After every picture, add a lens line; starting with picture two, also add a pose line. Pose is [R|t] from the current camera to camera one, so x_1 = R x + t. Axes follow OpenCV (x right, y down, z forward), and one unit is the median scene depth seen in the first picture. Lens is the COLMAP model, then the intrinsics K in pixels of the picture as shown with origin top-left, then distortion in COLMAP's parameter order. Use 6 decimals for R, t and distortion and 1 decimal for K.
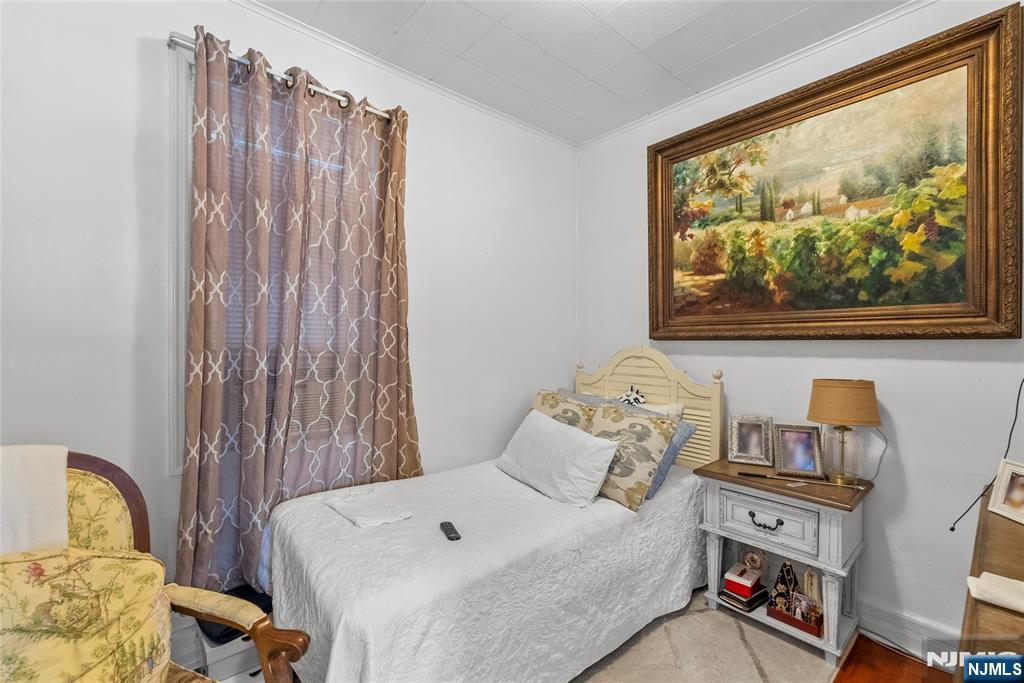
lens RADIAL K [[431.5, 0, 512.0], [0, 431.5, 341.5], [0, 0, 1]] dist [-0.001545, -0.000305]
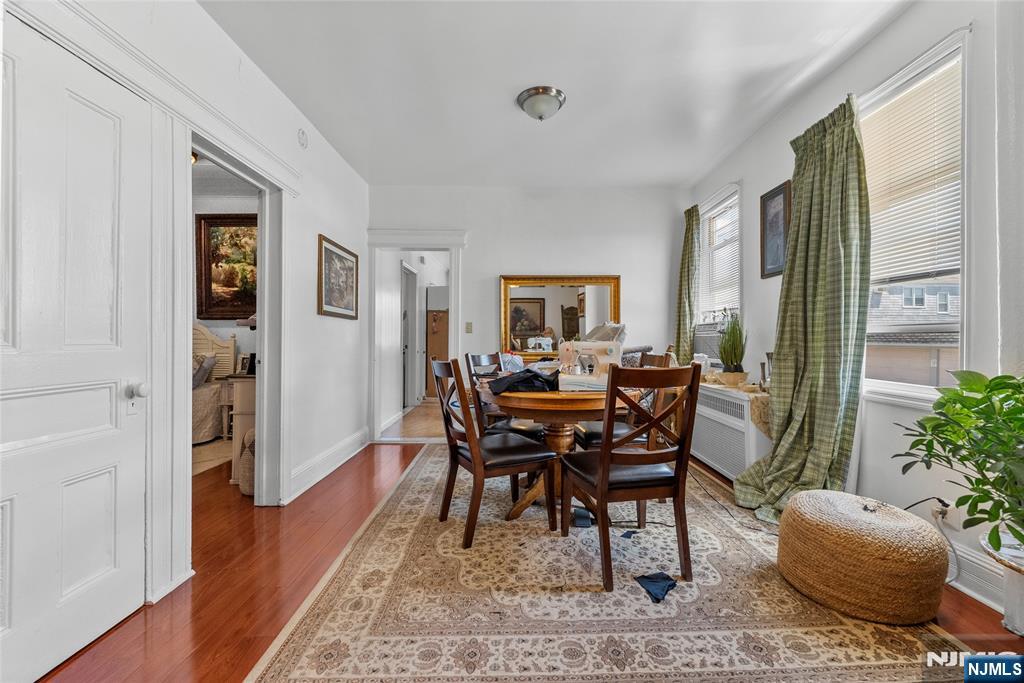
lens RADIAL K [[419.0, 0, 517.9], [0, 419.0, 337.1], [0, 0, 1]] dist [0.000505, -0.000177]
pose [[0.652315, -0.001135, 0.757947, -0.167925], [0.001198, 0.999999, 0.000467, 0.086420], [-0.757947, 0.000603, 0.652316, -1.416870]]
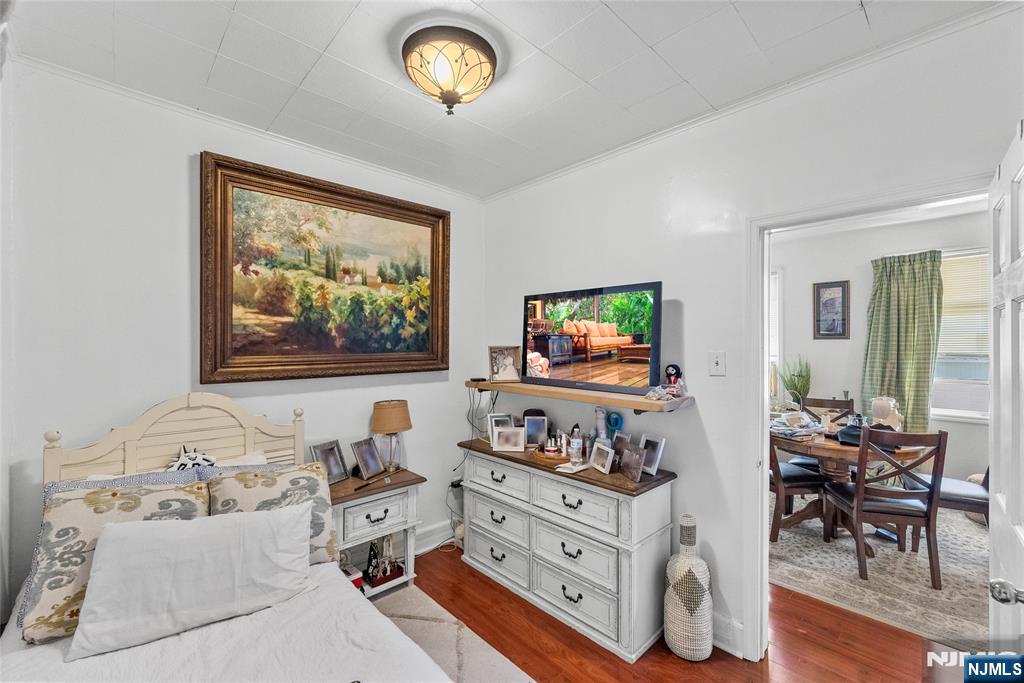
lens RADIAL K [[419.0, 0, 517.9], [0, 419.0, 337.1], [0, 0, 1]] dist [0.000505, -0.000177]
pose [[-0.040916, 0.010522, 0.999107, -0.602399], [-0.000299, 0.999944, -0.010543, -0.101983], [-0.999163, -0.000730, -0.040910, 0.509140]]
